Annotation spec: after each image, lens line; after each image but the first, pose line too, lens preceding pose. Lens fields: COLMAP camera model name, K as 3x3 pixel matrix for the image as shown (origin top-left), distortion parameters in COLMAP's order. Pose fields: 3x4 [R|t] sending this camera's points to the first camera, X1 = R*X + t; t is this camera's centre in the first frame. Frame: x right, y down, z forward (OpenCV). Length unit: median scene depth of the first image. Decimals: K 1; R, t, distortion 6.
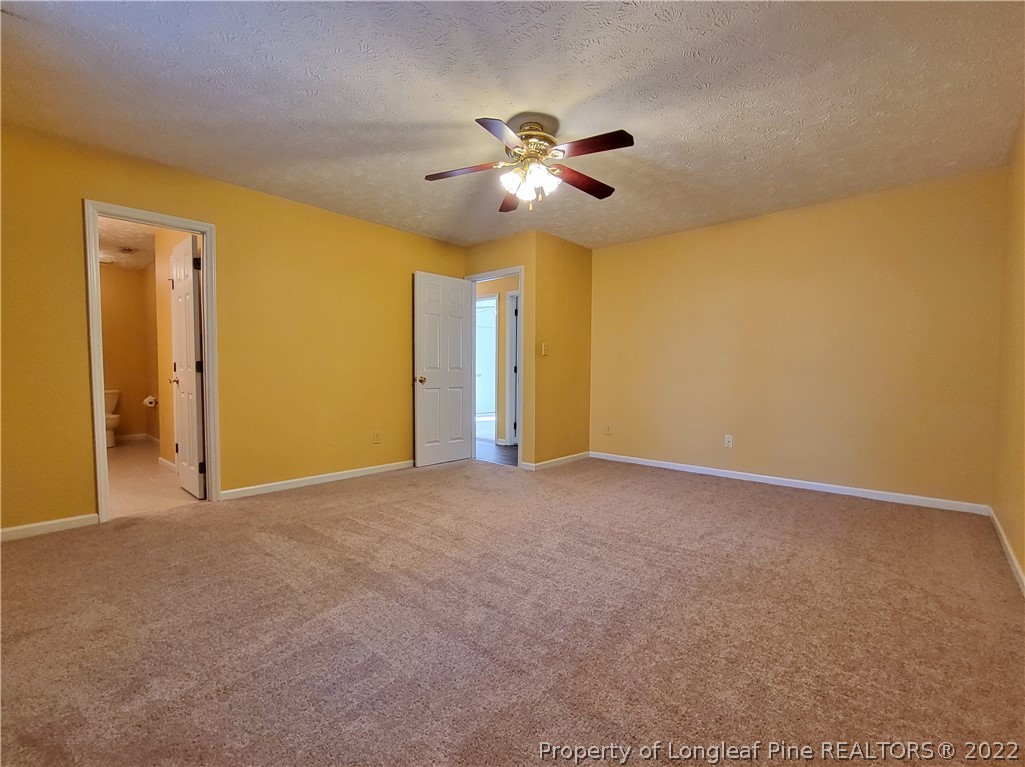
lens RADIAL K [[461.4, 0, 507.8], [0, 461.4, 390.4], [0, 0, 1]] dist [-0.000145, 0.000202]
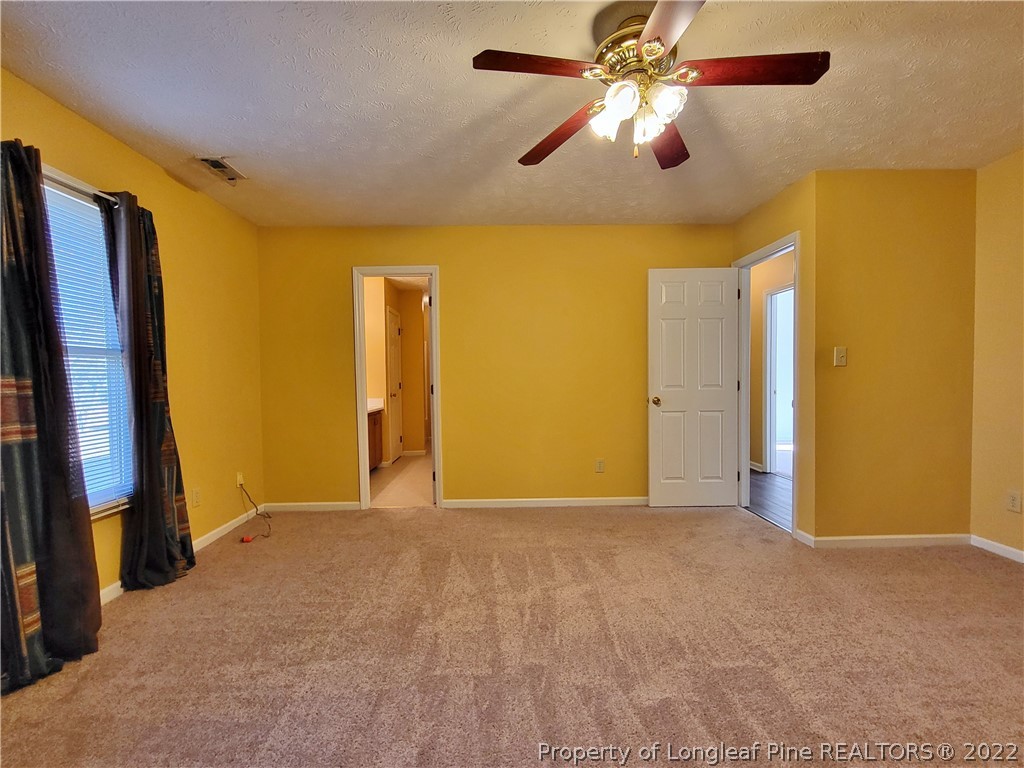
lens RADIAL K [[460.9, 0, 507.3], [0, 460.9, 390.9], [0, 0, 1]] dist [-0.000145, 0.000202]
pose [[0.687831, 0.008245, -0.725824, 0.309098], [-0.015462, 0.999875, -0.003294, -0.046513], [0.725706, 0.013488, 0.687873, 0.341220]]
